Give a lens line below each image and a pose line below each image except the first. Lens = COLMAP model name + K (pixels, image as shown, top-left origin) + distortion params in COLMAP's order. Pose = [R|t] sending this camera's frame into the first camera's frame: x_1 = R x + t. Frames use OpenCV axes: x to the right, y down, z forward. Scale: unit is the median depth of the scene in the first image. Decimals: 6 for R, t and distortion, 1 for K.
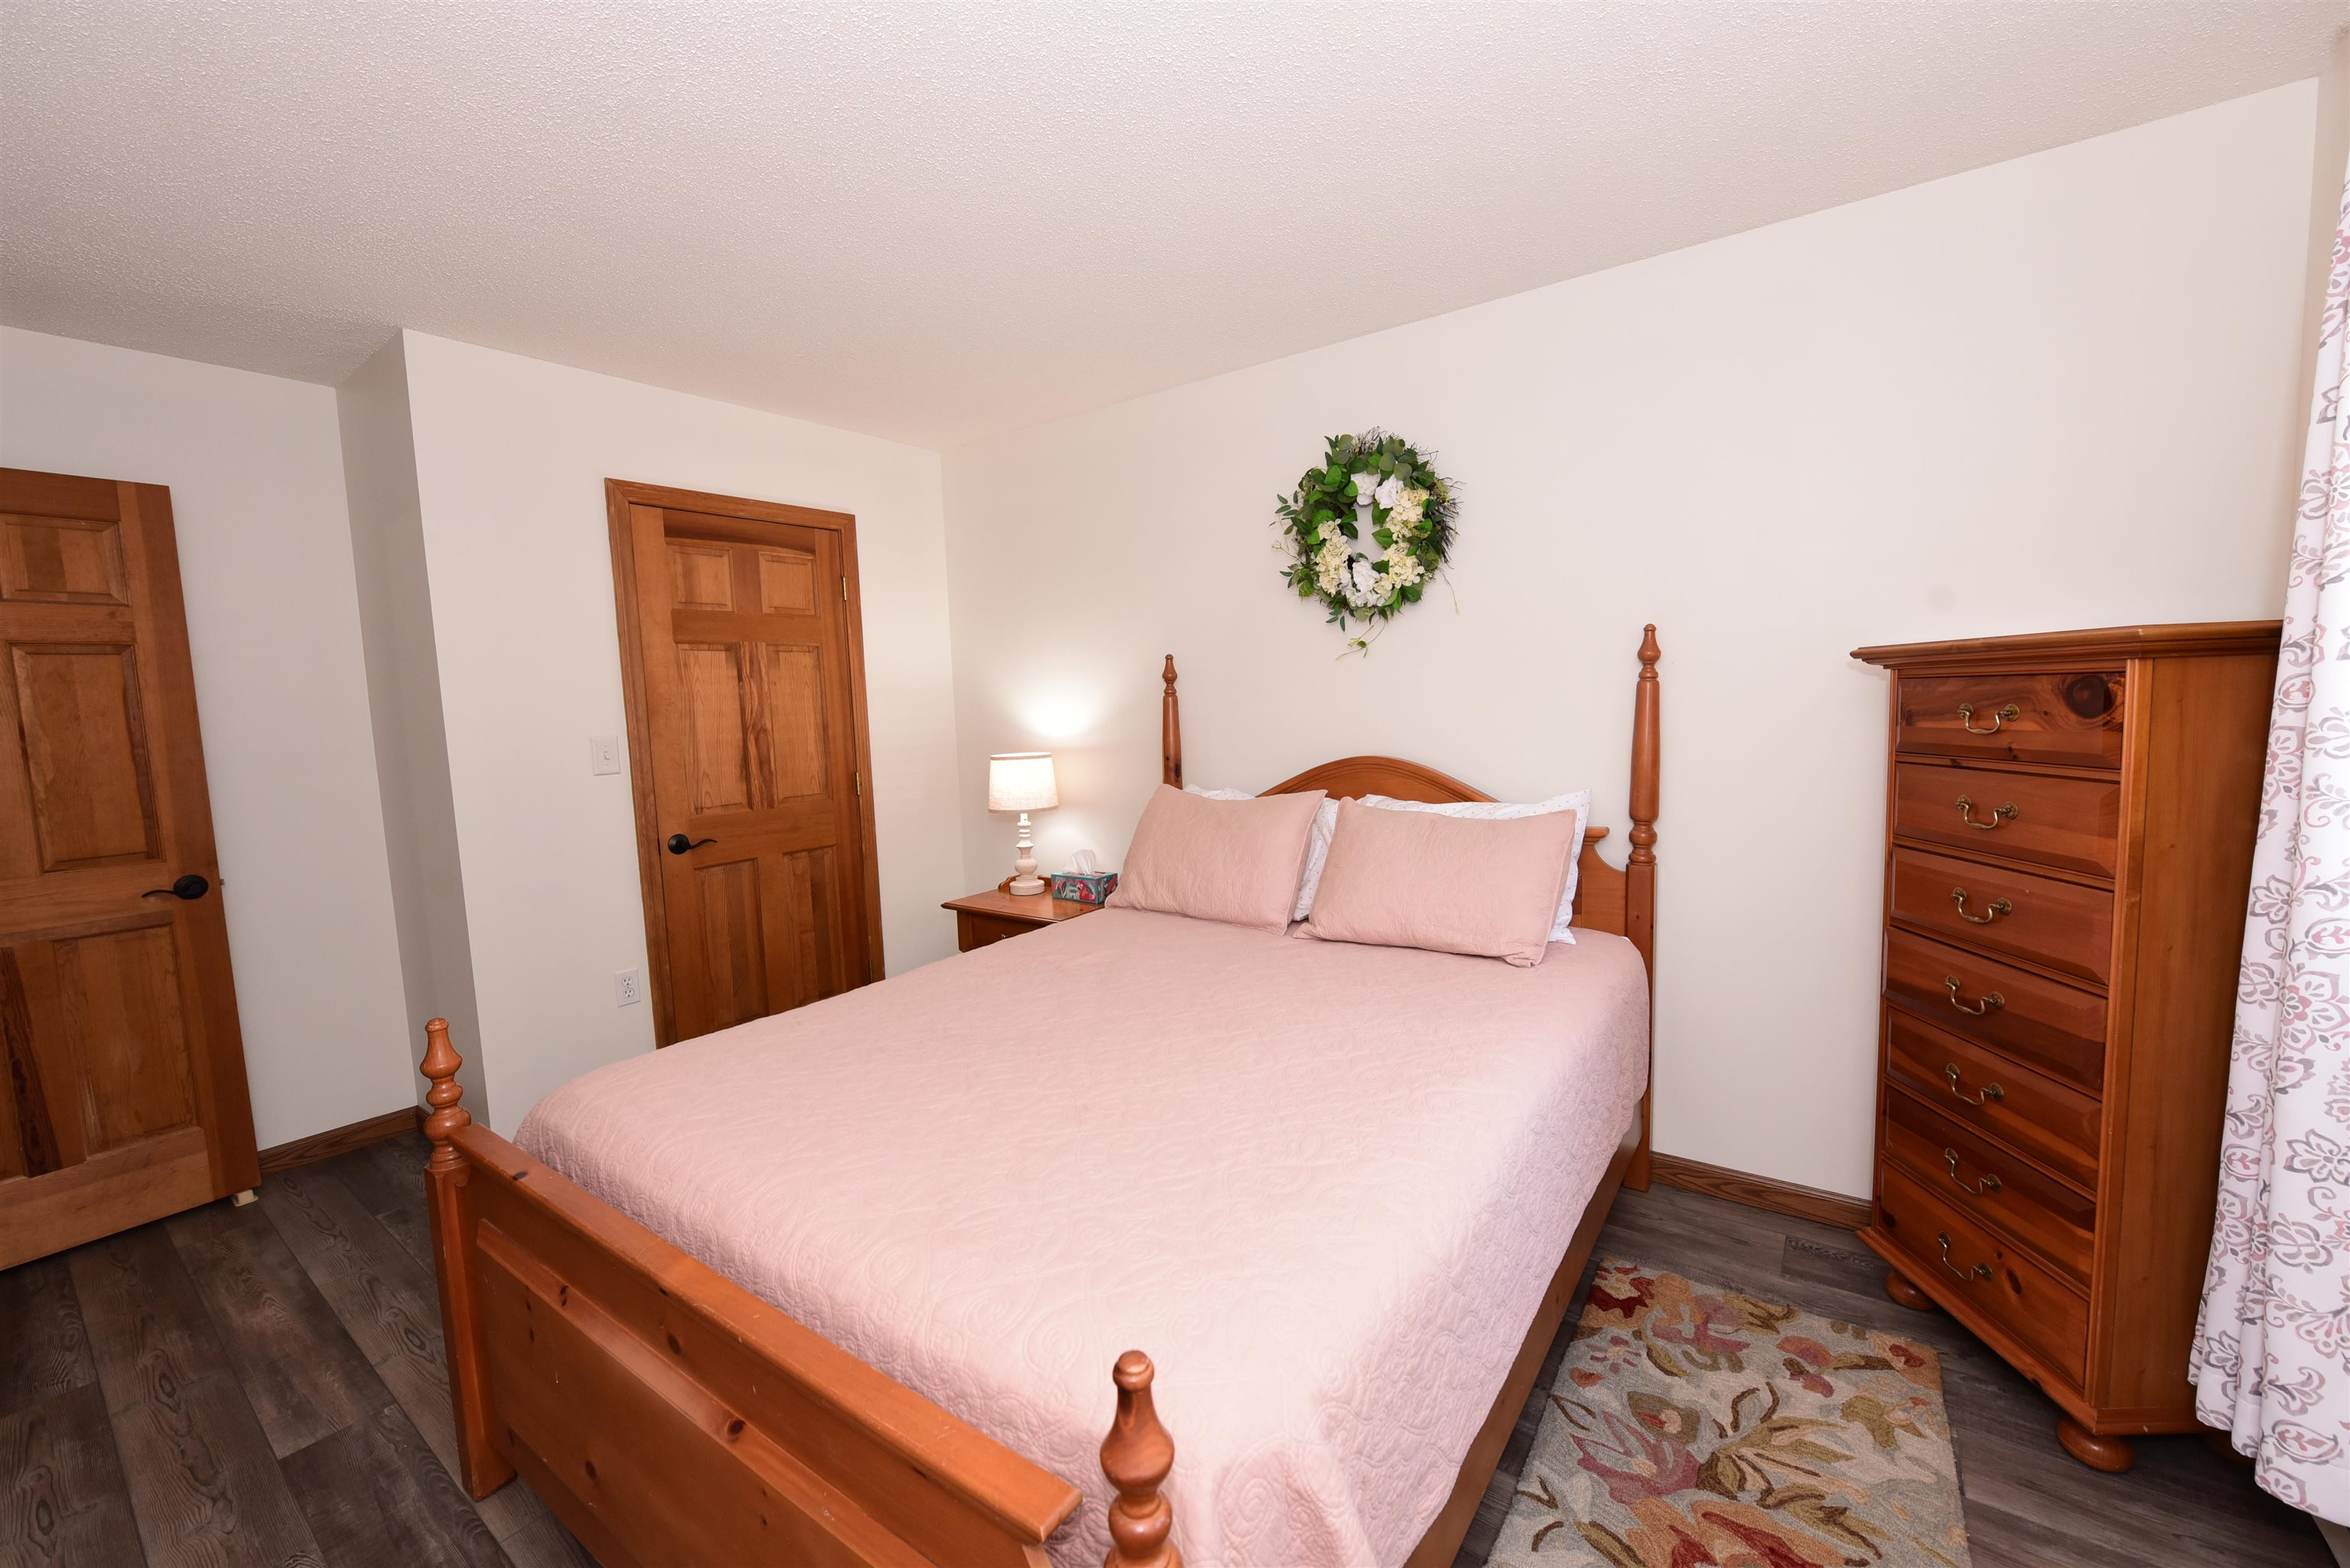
lens RADIAL K [[929.9, 0, 1184.5], [0, 929.9, 781.1], [0, 0, 1]] dist [-0.008183, -0.000239]
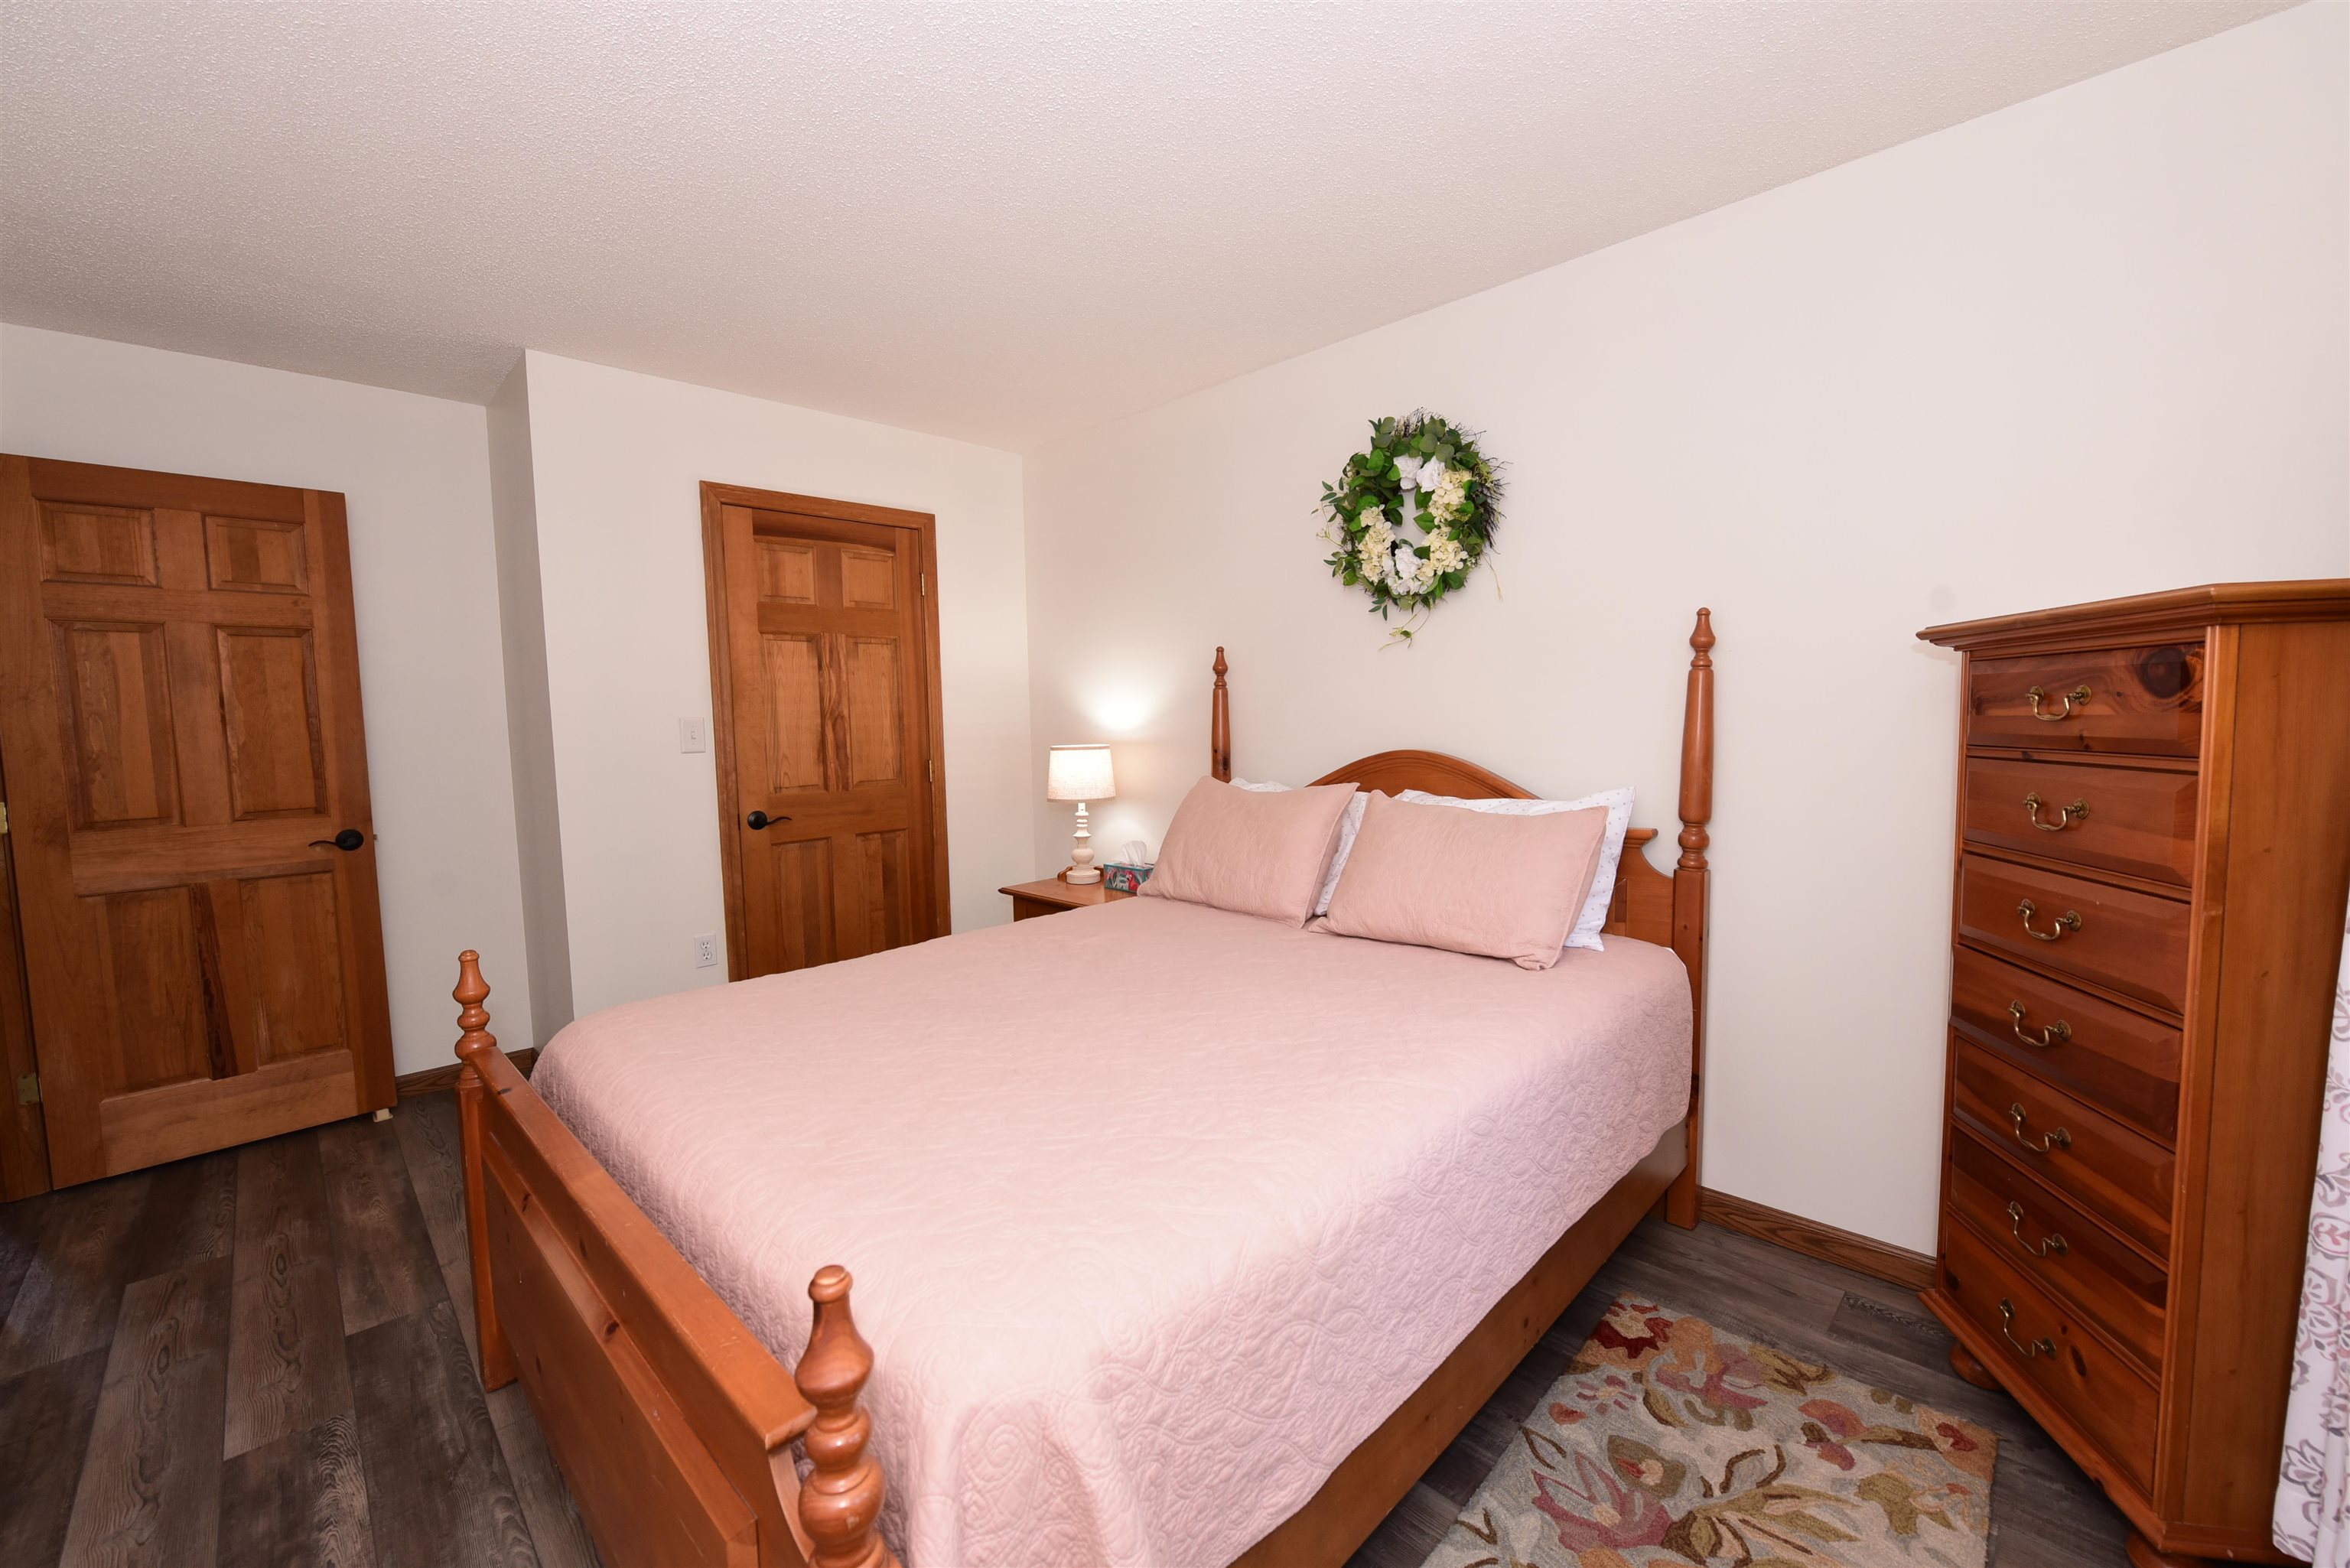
lens RADIAL K [[929.9, 0, 1184.5], [0, 929.9, 781.1], [0, 0, 1]] dist [-0.008183, -0.000239]
pose [[0.987897, 0.026254, -0.152870, 0.143437], [-0.028308, 0.999536, -0.011275, 0.028008], [0.152503, 0.015466, 0.988182, 0.017502]]
